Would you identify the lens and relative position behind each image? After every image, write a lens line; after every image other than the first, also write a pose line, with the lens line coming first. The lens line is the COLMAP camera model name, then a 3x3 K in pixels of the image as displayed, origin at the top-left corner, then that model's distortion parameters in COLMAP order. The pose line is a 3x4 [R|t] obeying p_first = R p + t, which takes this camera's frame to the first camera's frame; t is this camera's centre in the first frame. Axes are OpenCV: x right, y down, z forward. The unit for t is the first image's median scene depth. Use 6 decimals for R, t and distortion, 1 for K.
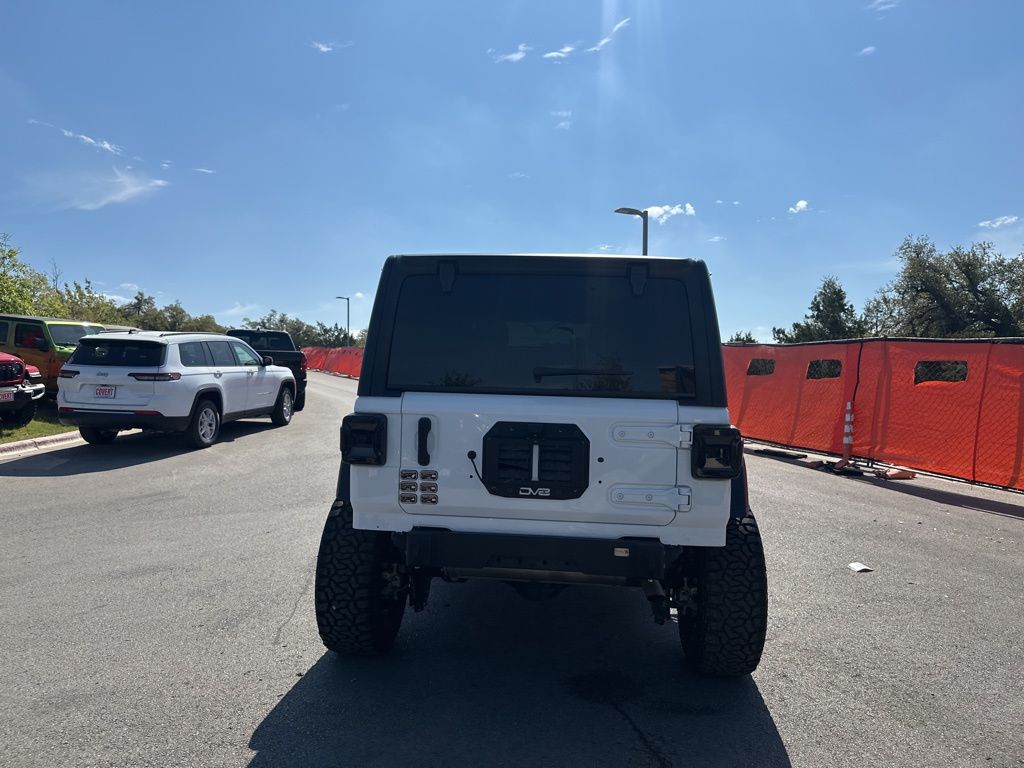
lens RADIAL K [[725.3, 0, 512.0], [0, 725.3, 384.0], [0, 0, 1]] dist [0.061166, -0.089700]
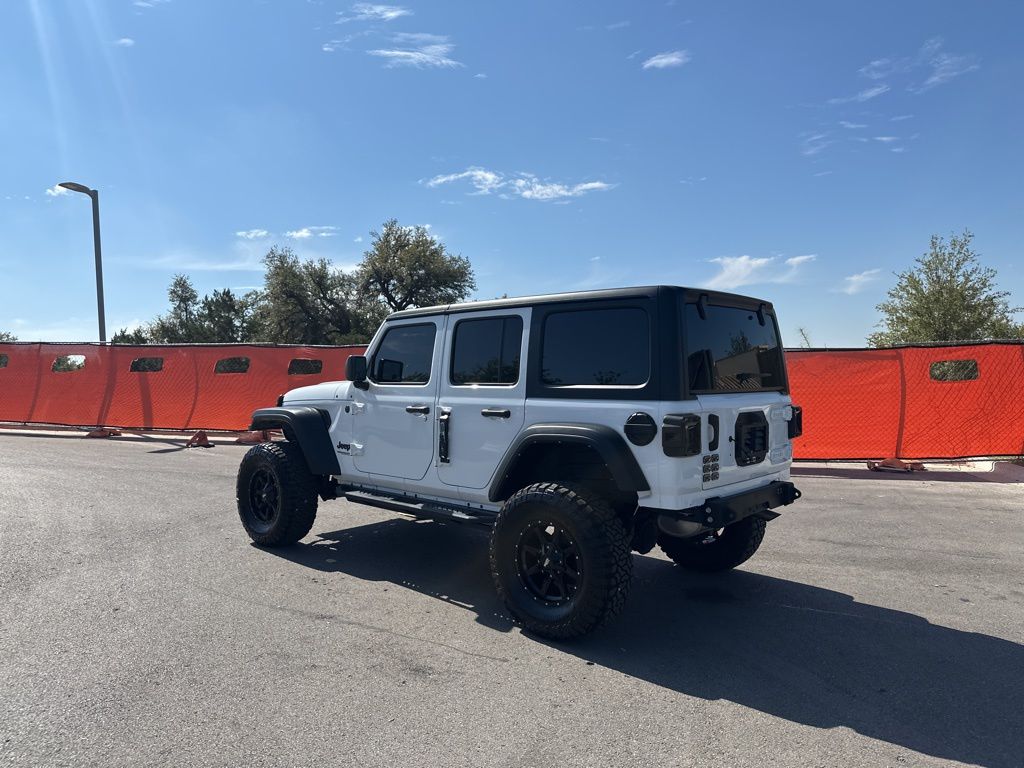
lens RADIAL K [[717.8, 0, 508.6], [0, 717.8, 379.9], [0, 0, 1]] dist [0.103300, -0.146024]
pose [[0.617240, -0.033550, 0.786059, -1.357108], [0.034107, 0.999292, 0.015870, -0.047740], [-0.786035, 0.017015, 0.617947, 0.482820]]
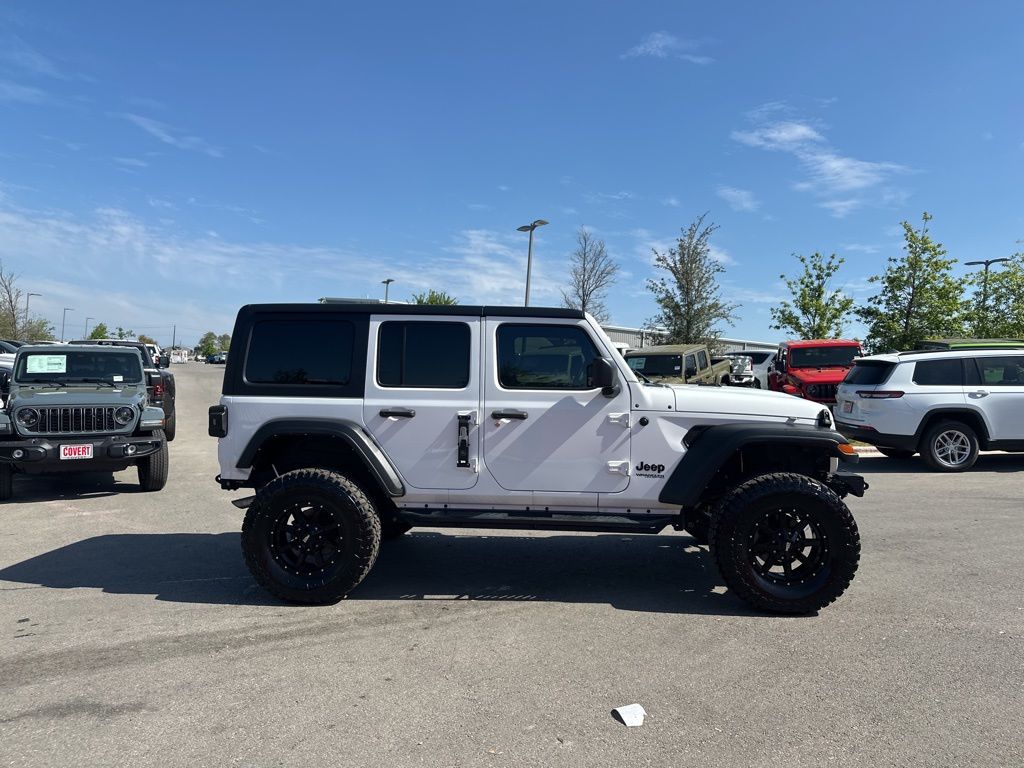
lens RADIAL K [[717.8, 0, 508.6], [0, 717.8, 379.9], [0, 0, 1]] dist [0.103300, -0.146024]
pose [[0.008116, -0.011743, -0.999898, 2.183002], [-0.032512, 0.999399, -0.012001, -0.007855], [0.999438, 0.032606, 0.007730, 1.963563]]
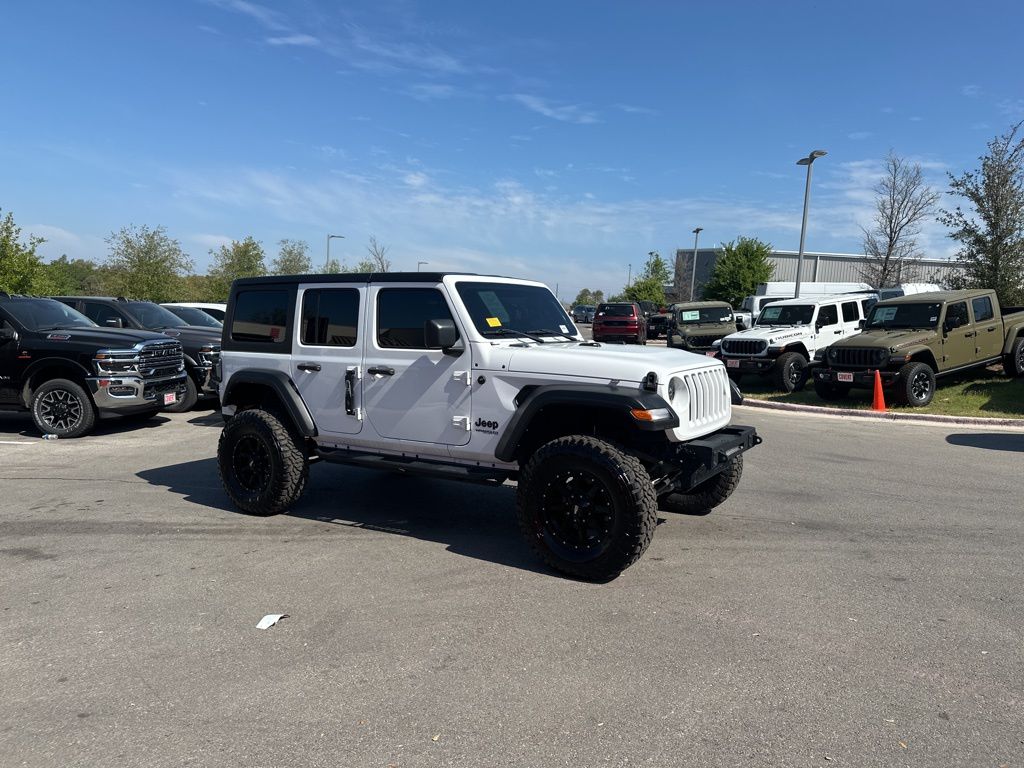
lens RADIAL K [[716.9, 0, 515.0], [0, 716.9, 392.9], [0, 0, 1]] dist [0.124461, -0.197254]
pose [[-0.471358, 0.062809, -0.879703, 1.978755], [-0.031359, 0.995637, 0.087889, -0.074670], [0.881384, 0.069014, -0.467331, 3.364278]]
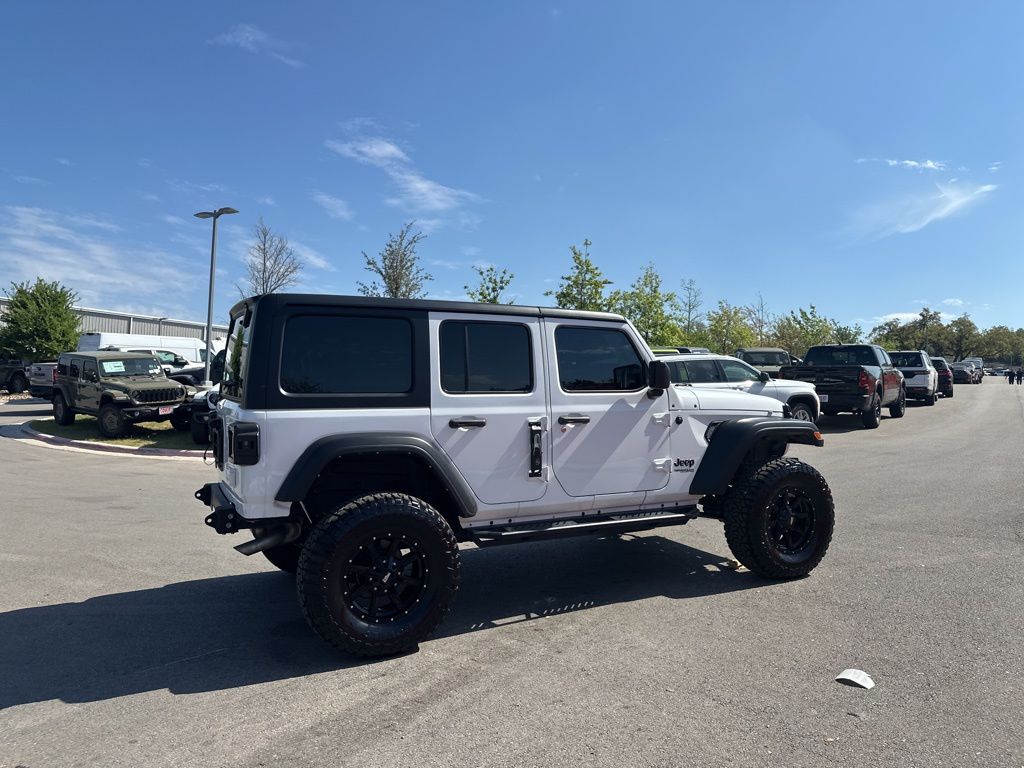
lens RADIAL K [[717.8, 0, 508.6], [0, 717.8, 379.9], [0, 0, 1]] dist [0.103300, -0.146024]
pose [[0.517996, -0.021009, -0.855125, 1.774093], [-0.005042, 0.999606, -0.027613, 0.012414], [0.855368, 0.018614, 0.517686, 0.857333]]
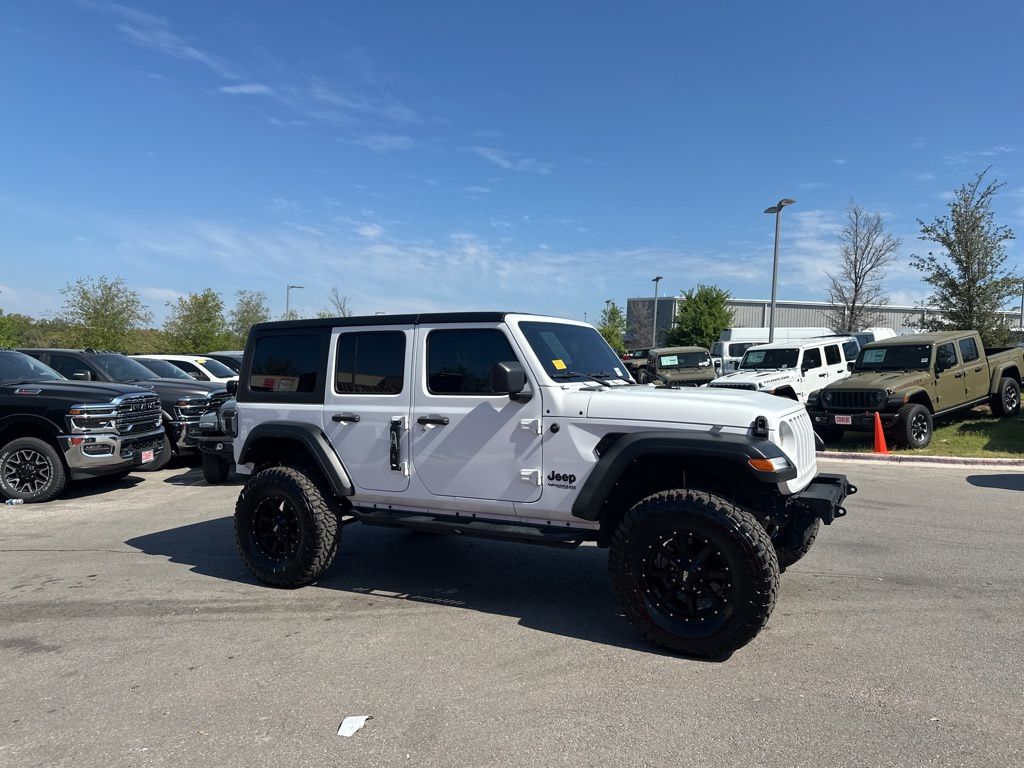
lens RADIAL K [[717.8, 0, 508.6], [0, 717.8, 379.9], [0, 0, 1]] dist [0.103300, -0.146024]
pose [[-0.417380, -0.005480, -0.908715, 1.946167], [-0.016499, 0.999863, 0.001549, -0.053878], [0.908582, 0.015639, -0.417413, 2.988708]]
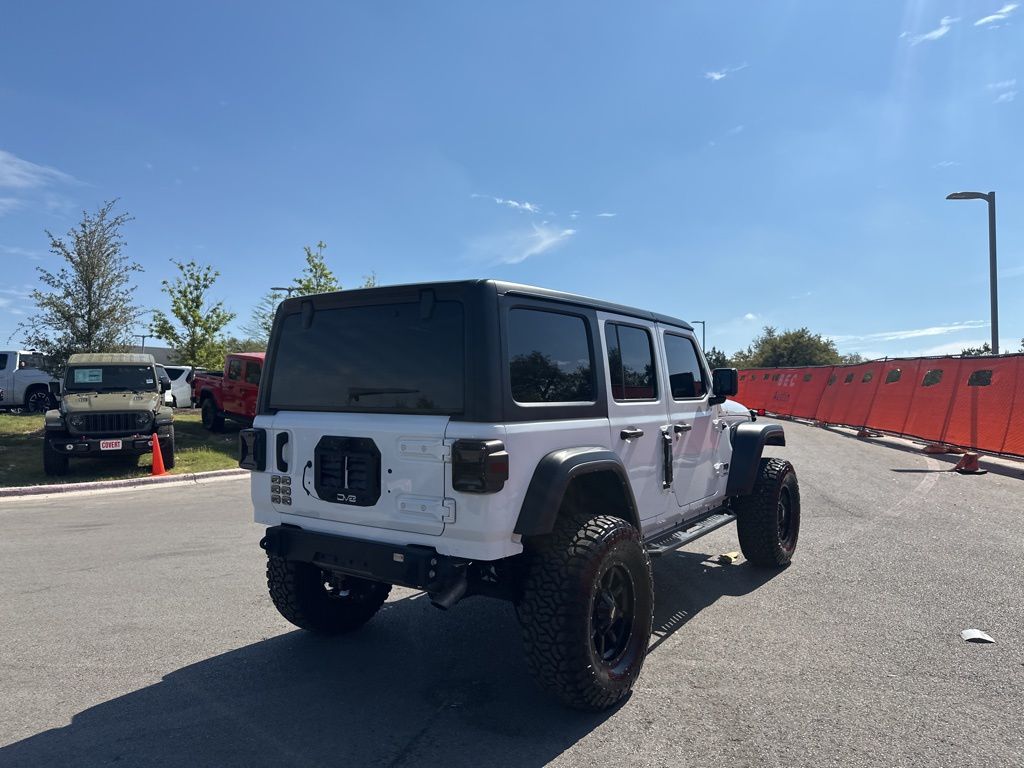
lens RADIAL K [[725.3, 0, 512.0], [0, 725.3, 384.0], [0, 0, 1]] dist [0.061166, -0.089700]
pose [[0.864419, -0.029457, -0.501908, 0.812599], [0.012570, 0.999236, -0.036995, 0.015852], [0.502614, 0.025670, 0.864130, 0.143250]]
